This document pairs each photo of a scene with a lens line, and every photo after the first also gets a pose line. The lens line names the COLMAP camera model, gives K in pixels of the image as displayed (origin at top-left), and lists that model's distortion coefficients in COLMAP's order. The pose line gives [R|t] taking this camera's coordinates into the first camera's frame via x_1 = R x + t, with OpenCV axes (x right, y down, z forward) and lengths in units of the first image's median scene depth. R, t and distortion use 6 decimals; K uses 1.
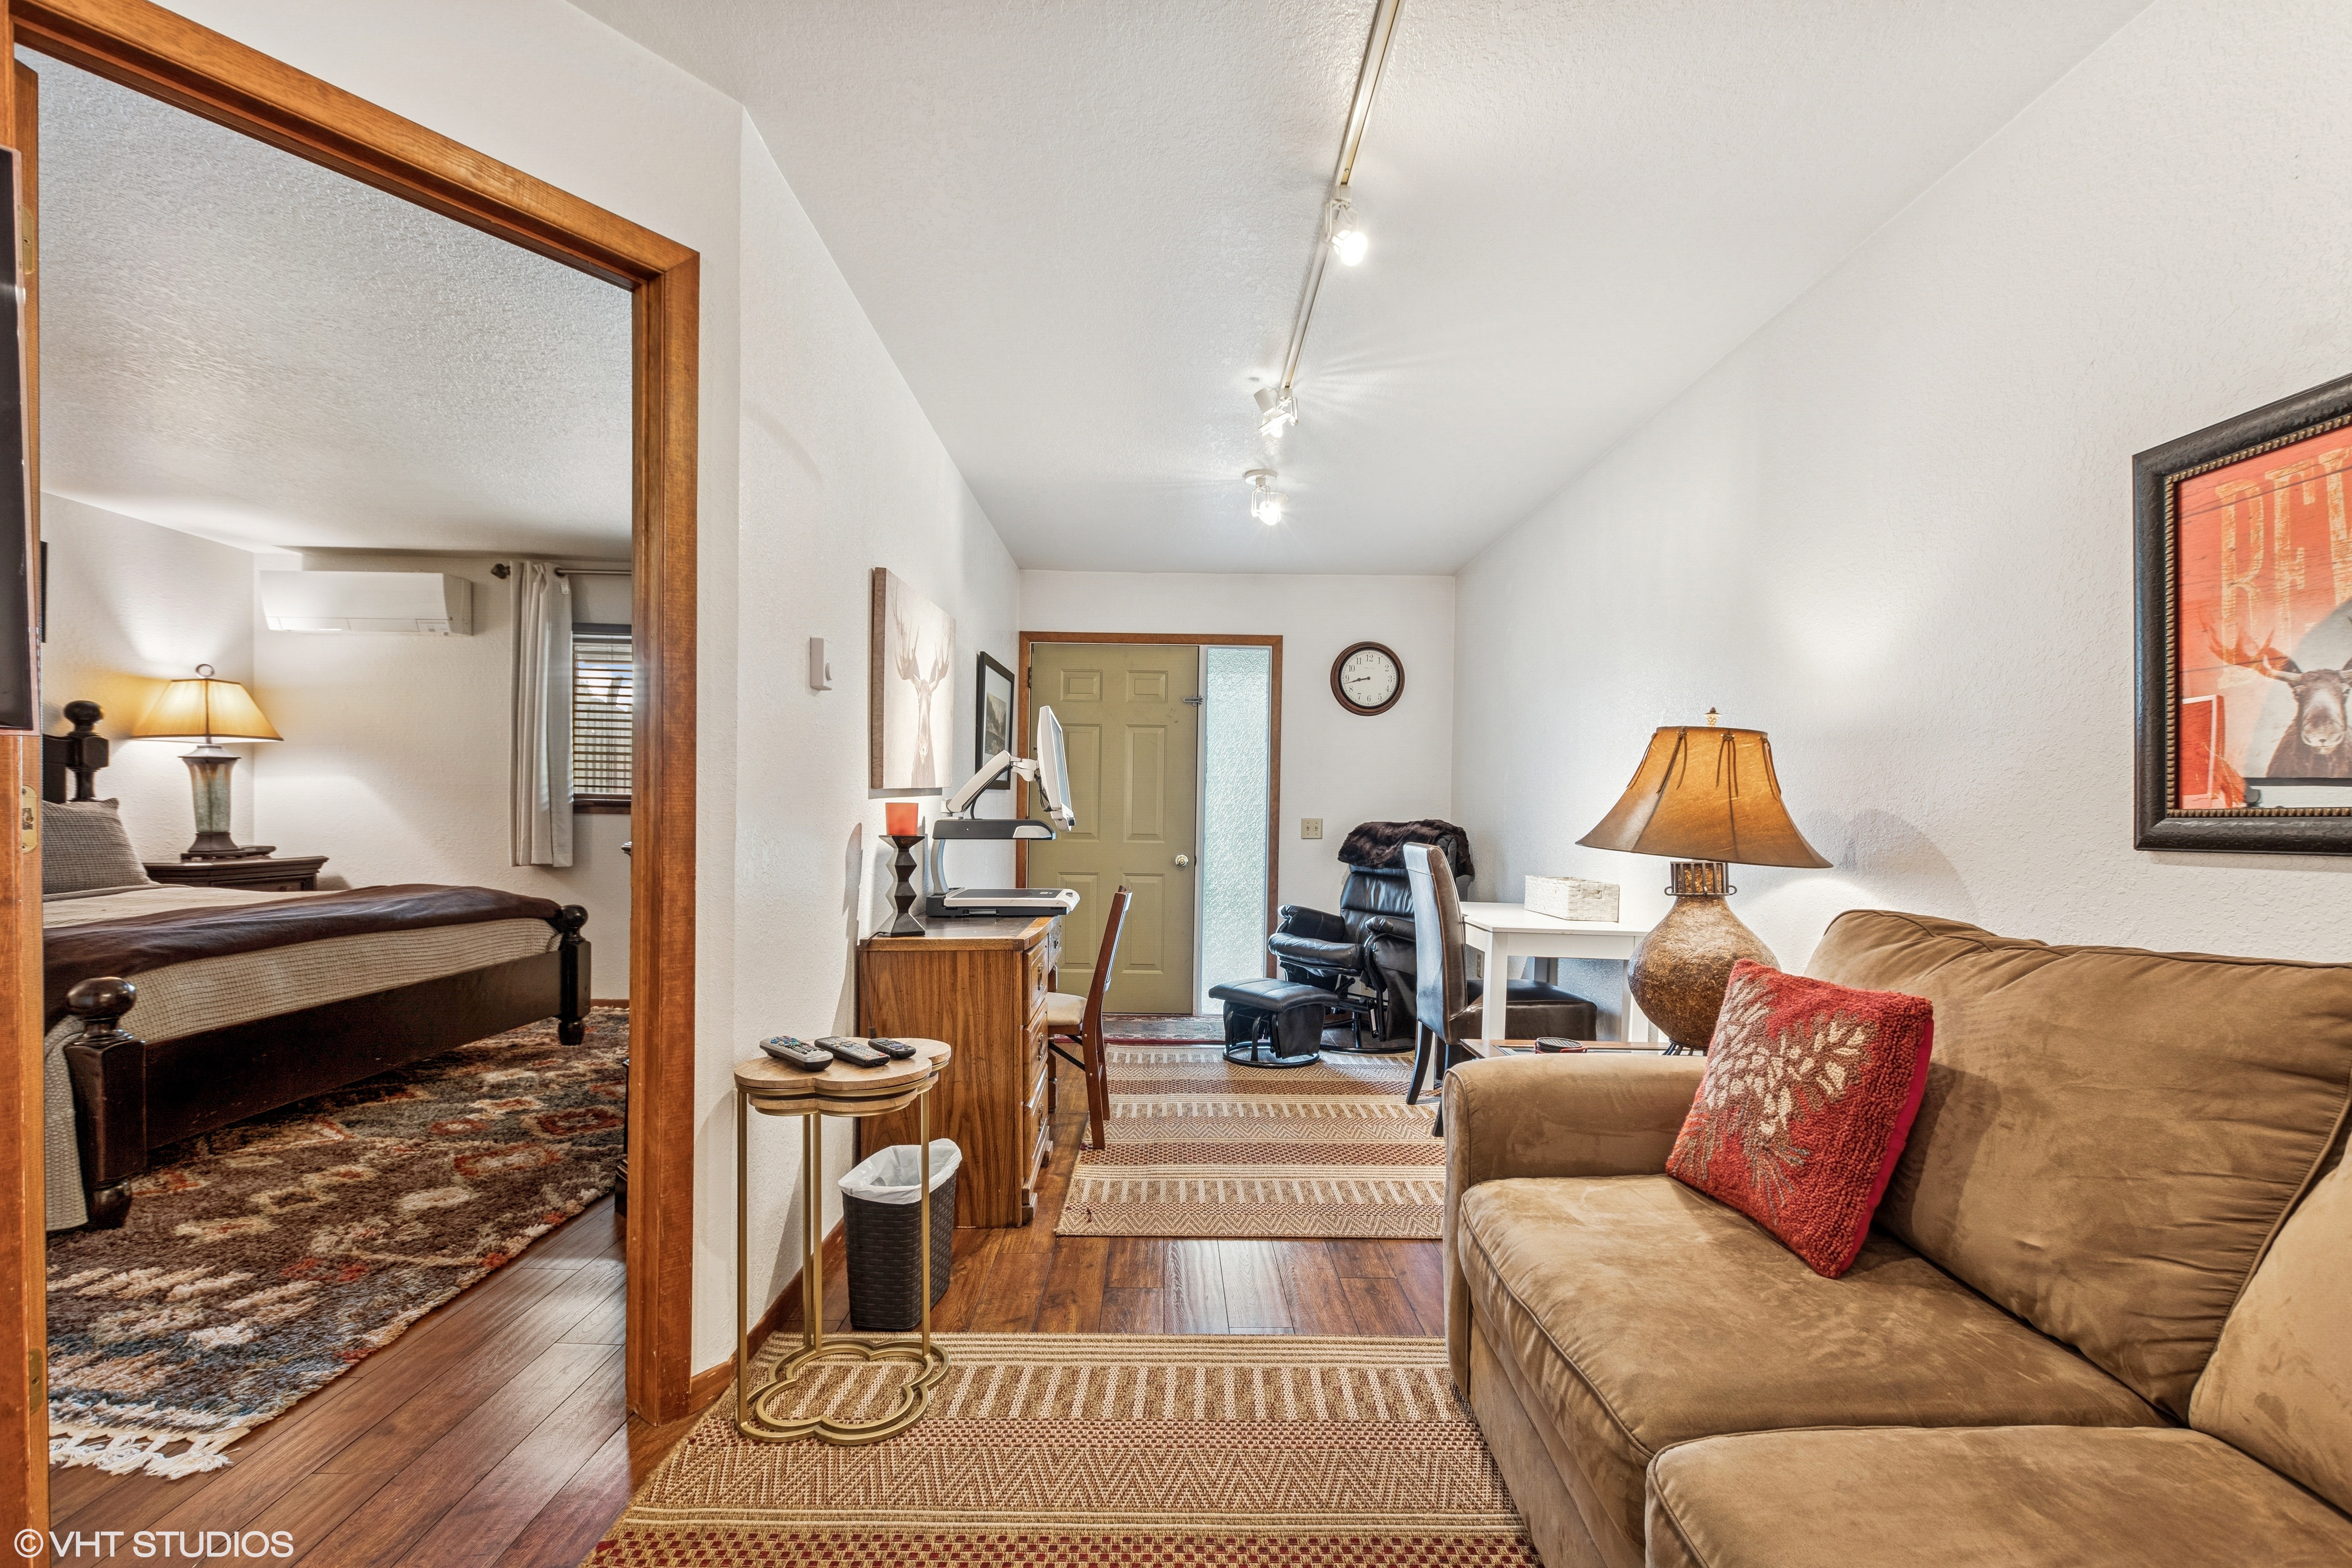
lens RADIAL K [[1027.6, 0, 1168.2], [0, 1027.6, 836.3], [0, 0, 1]] dist [0.010453, -0.004398]
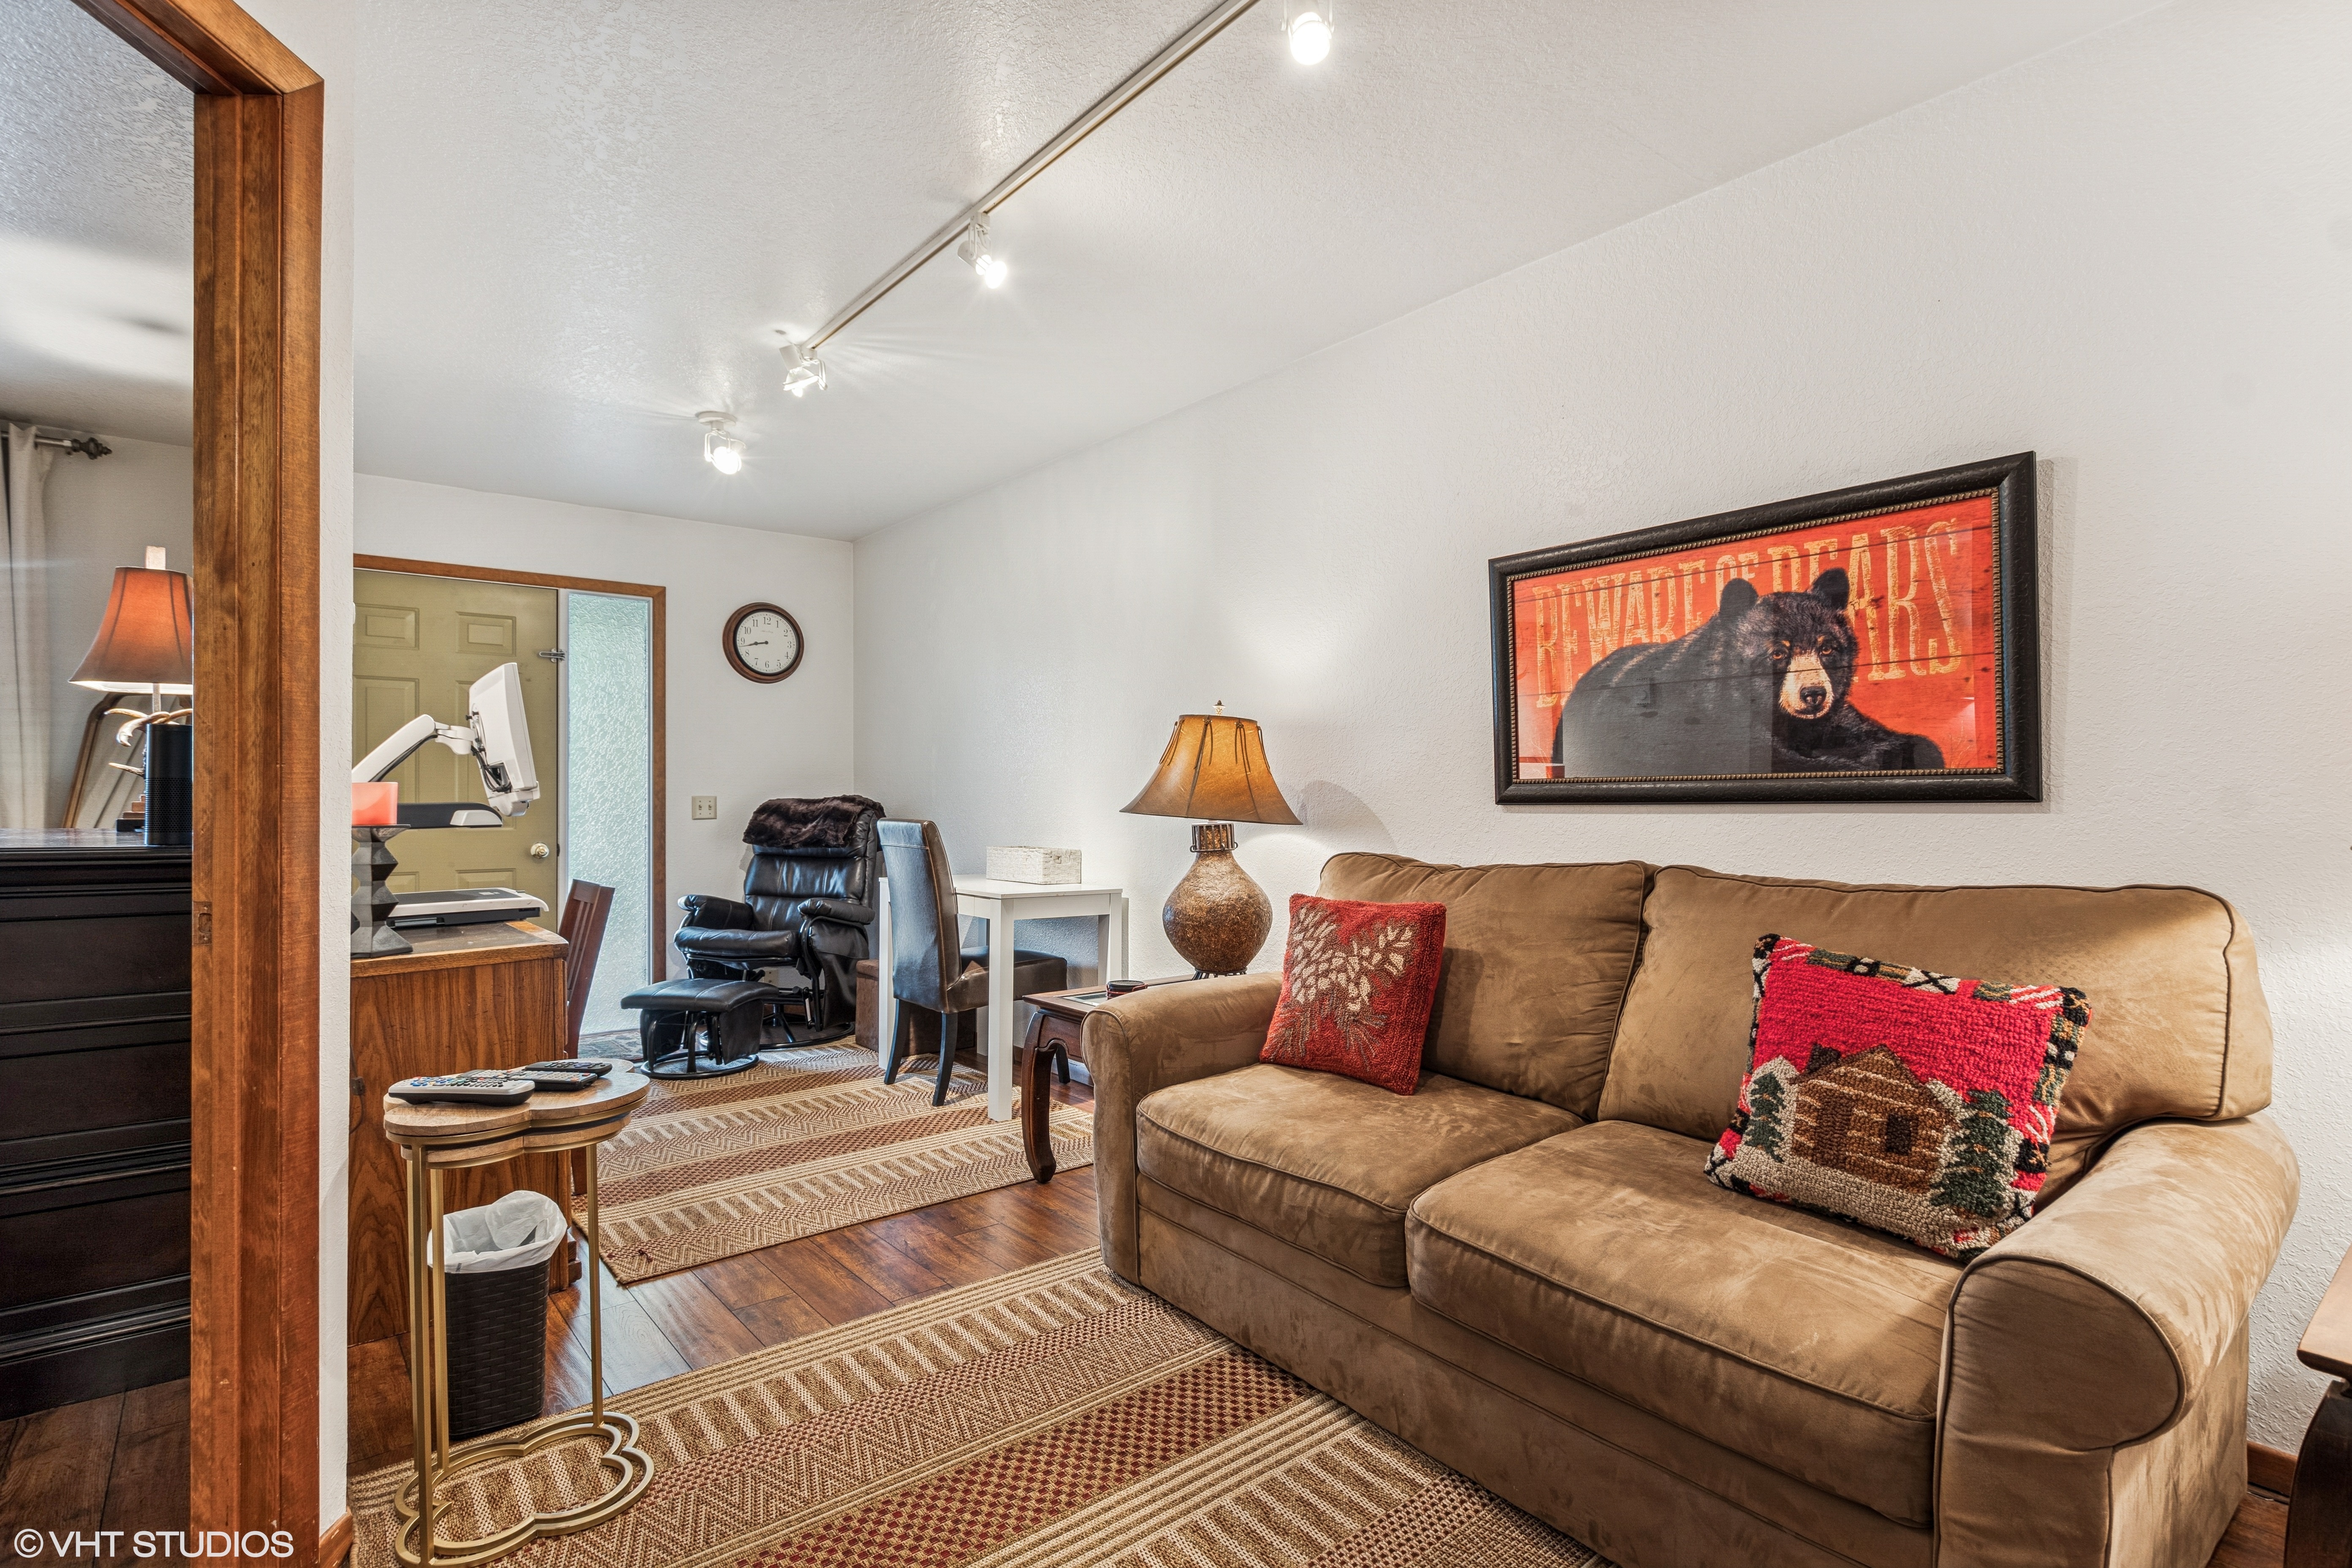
lens RADIAL K [[1135.8, 0, 1183.4], [0, 1135.8, 795.5], [0, 0, 1]] dist [-0.005756, -0.001512]
pose [[0.776912, -0.016668, 0.629388, -0.492763], [0.026616, 0.999625, -0.006381, -0.002386], [-0.629046, 0.021710, 0.777065, -0.058745]]
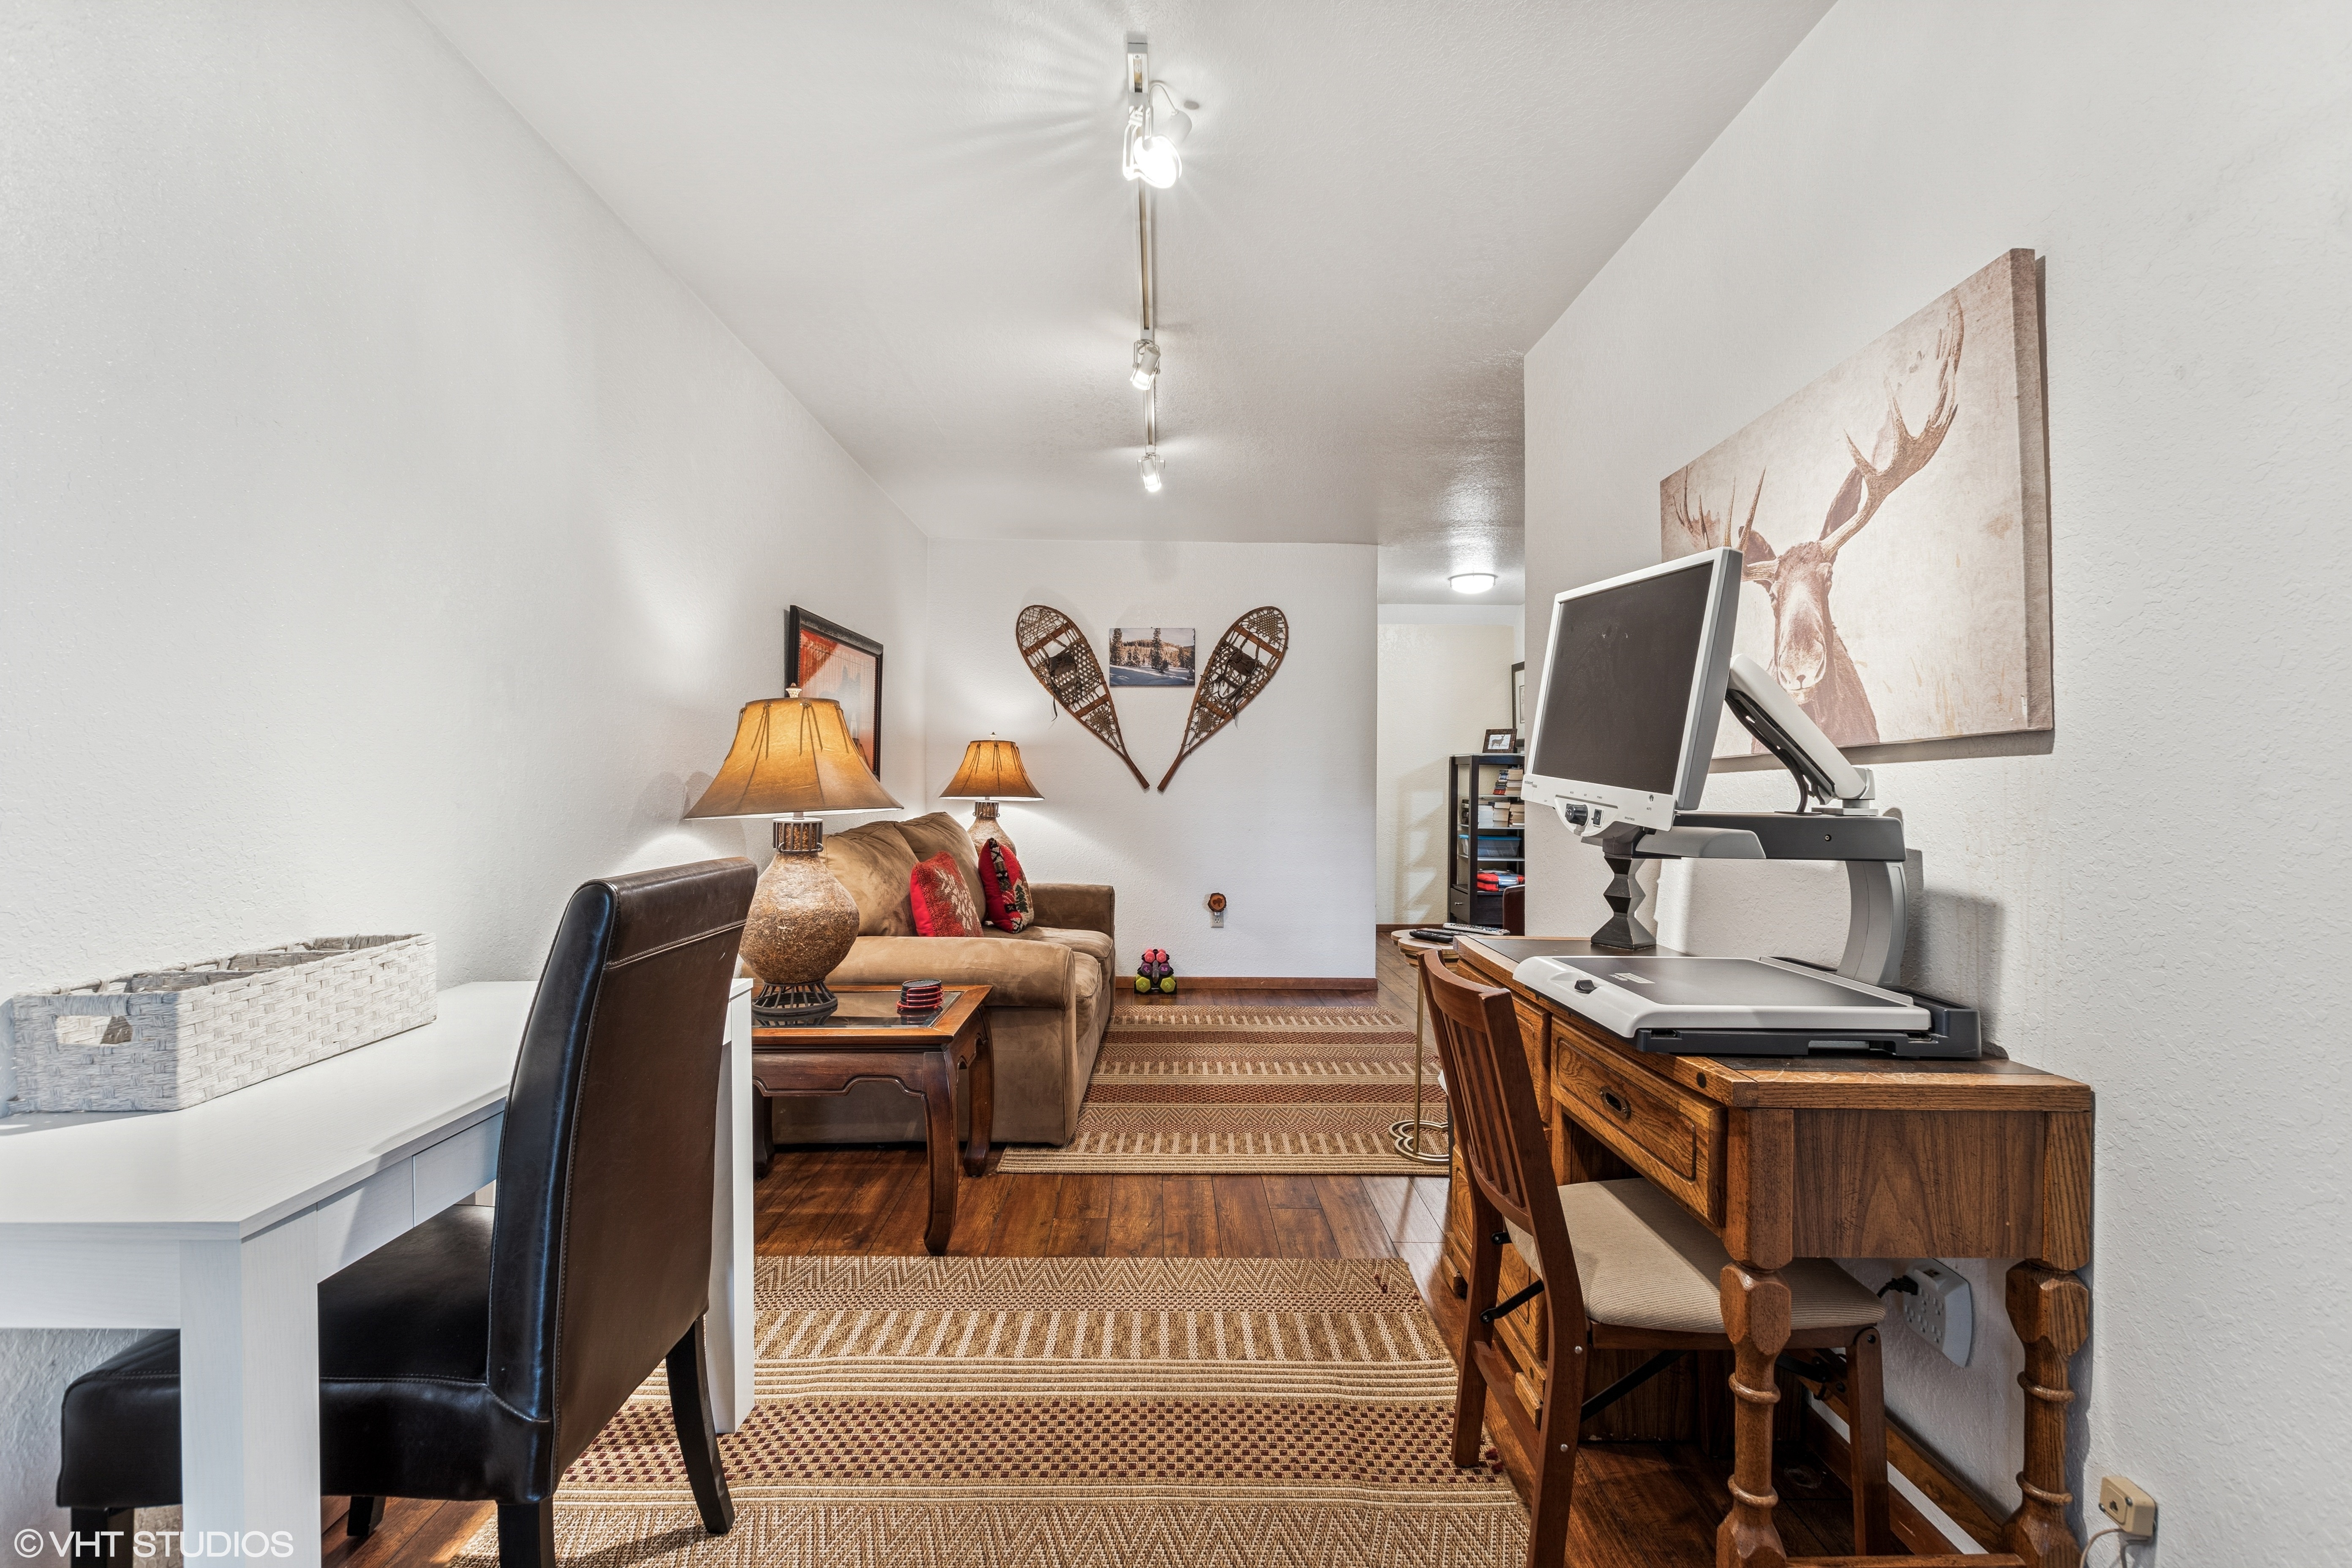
lens RADIAL K [[1027.6, 0, 1164.2], [0, 1027.6, 766.2], [0, 0, 1]] dist [0.010453, -0.004398]
pose [[-0.999800, -0.019745, 0.003087, 0.151095], [-0.019722, 0.999778, 0.007451, -0.065600], [-0.003234, 0.007389, -0.999967, 2.774128]]
